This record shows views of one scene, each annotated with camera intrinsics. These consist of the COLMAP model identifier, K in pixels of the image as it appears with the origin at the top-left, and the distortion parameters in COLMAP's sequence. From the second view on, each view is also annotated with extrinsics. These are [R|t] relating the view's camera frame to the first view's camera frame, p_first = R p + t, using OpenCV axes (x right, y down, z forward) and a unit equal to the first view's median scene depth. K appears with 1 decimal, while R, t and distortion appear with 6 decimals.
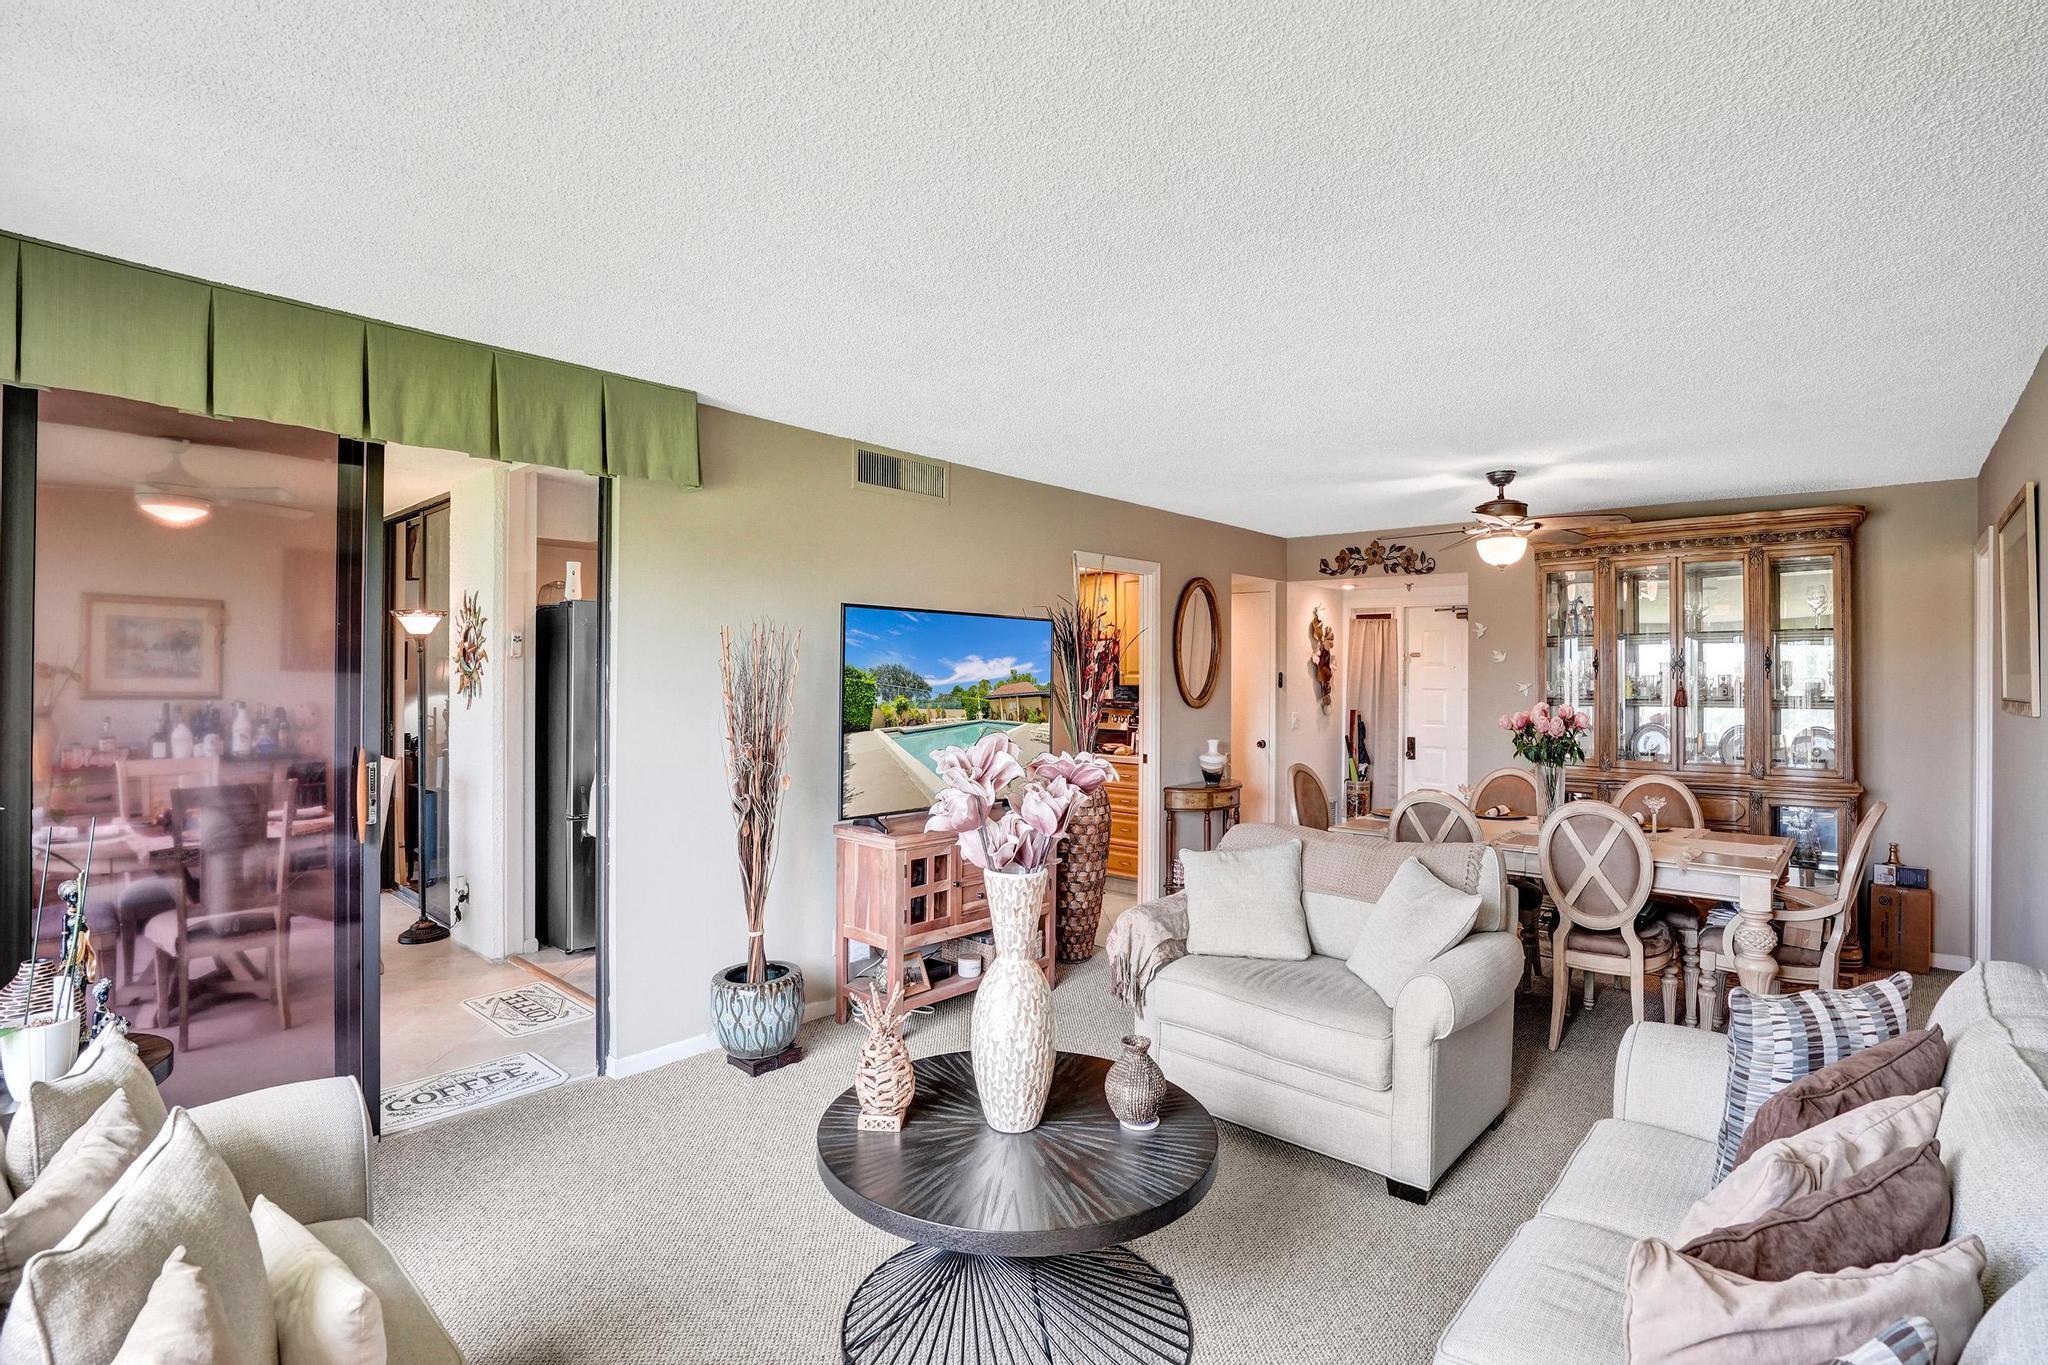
lens RADIAL K [[974.3, 0, 1028.3], [0, 974.3, 678.9], [0, 0, 1]] dist [-0.024911, 0.004115]
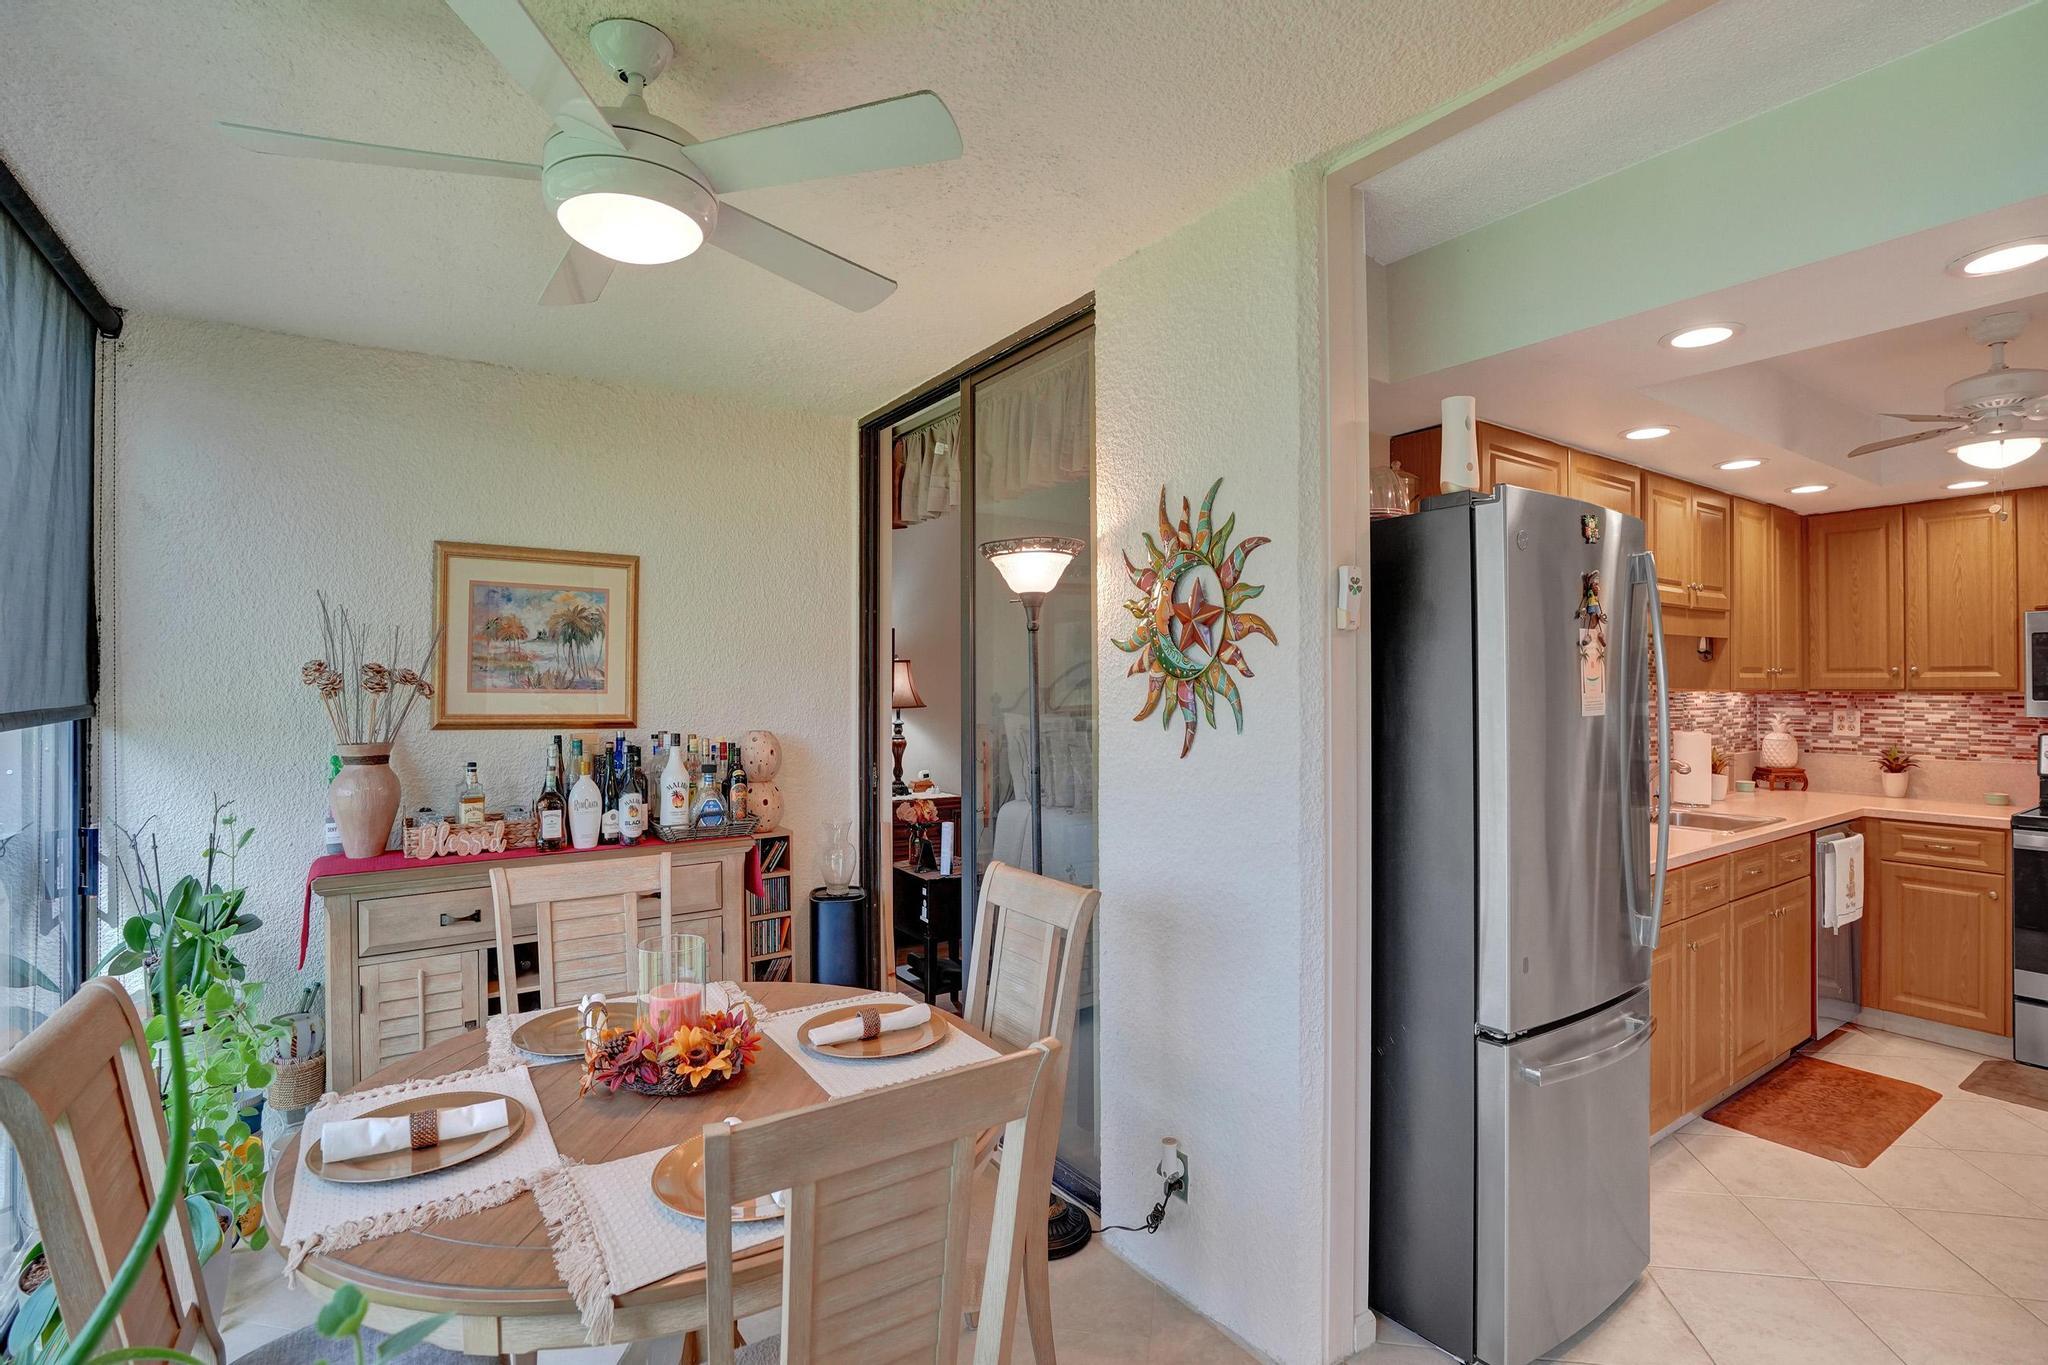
lens RADIAL K [[988.2, 0, 1026.5], [0, 988.2, 694.0], [0, 0, 1]] dist [-0.054693, 0.017149]
pose [[0.975517, -0.007701, -0.219790, -0.590206], [0.010790, 0.999859, 0.012855, -0.005345], [0.219660, -0.014911, 0.975463, 0.585186]]
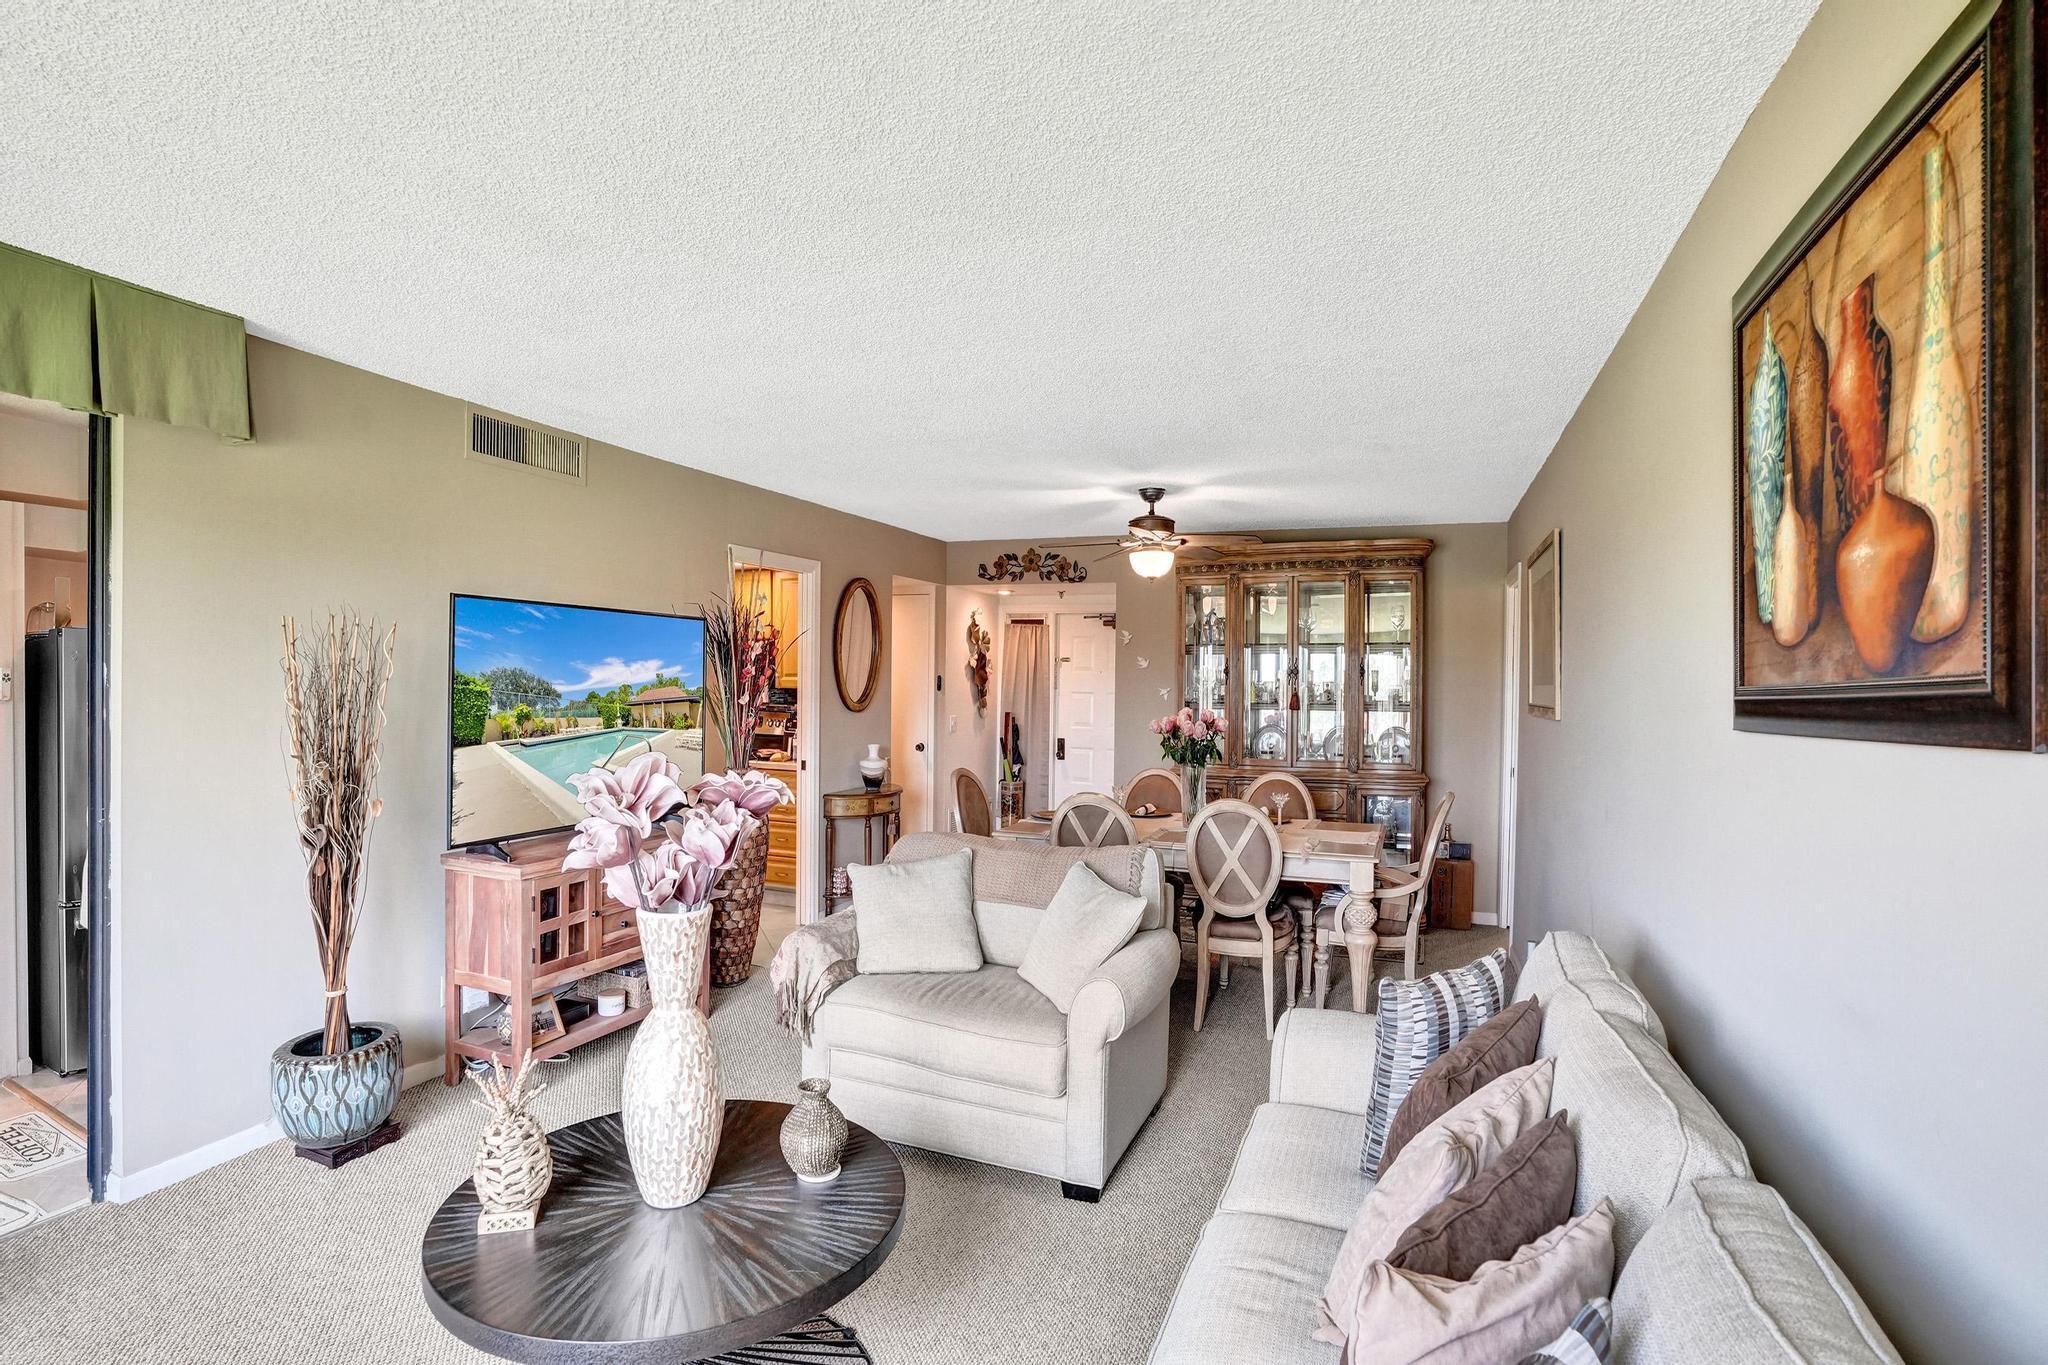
lens RADIAL K [[974.3, 0, 1013.9], [0, 974.3, 691.7], [0, 0, 1]] dist [-0.024911, 0.004115]
pose [[0.941134, -0.002007, 0.338028, -0.013851], [-0.002838, 0.999900, 0.013839, -0.007870], [-0.338022, -0.013983, 0.941034, 0.053306]]
